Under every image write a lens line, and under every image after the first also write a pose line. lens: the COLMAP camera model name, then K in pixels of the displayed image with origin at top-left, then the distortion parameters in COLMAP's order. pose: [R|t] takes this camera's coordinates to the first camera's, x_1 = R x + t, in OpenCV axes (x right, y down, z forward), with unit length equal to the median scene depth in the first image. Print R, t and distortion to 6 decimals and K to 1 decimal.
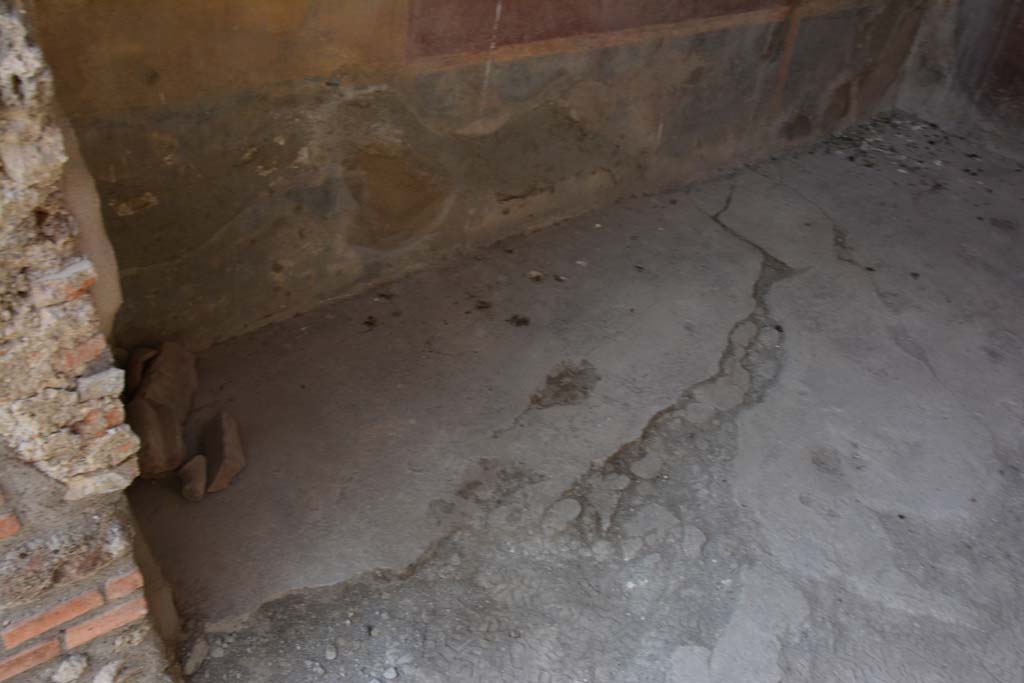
lens RADIAL K [[890.3, 0, 502.1], [0, 890.3, 334.2], [0, 0, 1]] dist [-0.107405, 0.112865]
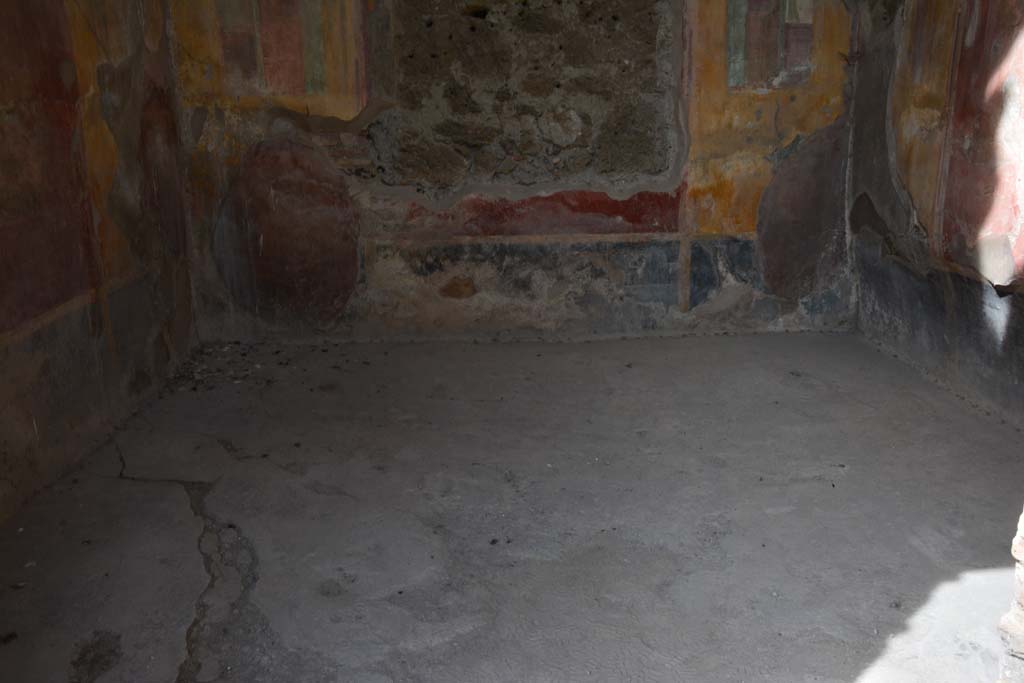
lens RADIAL K [[890.3, 0, 512.6], [0, 890.3, 338.9], [0, 0, 1]] dist [-0.107405, 0.112865]
pose [[0.632223, -0.315364, 0.707700, -0.209589], [0.502510, 0.862145, -0.064729, 0.044714], [-0.589727, 0.396550, 0.703541, -0.145800]]
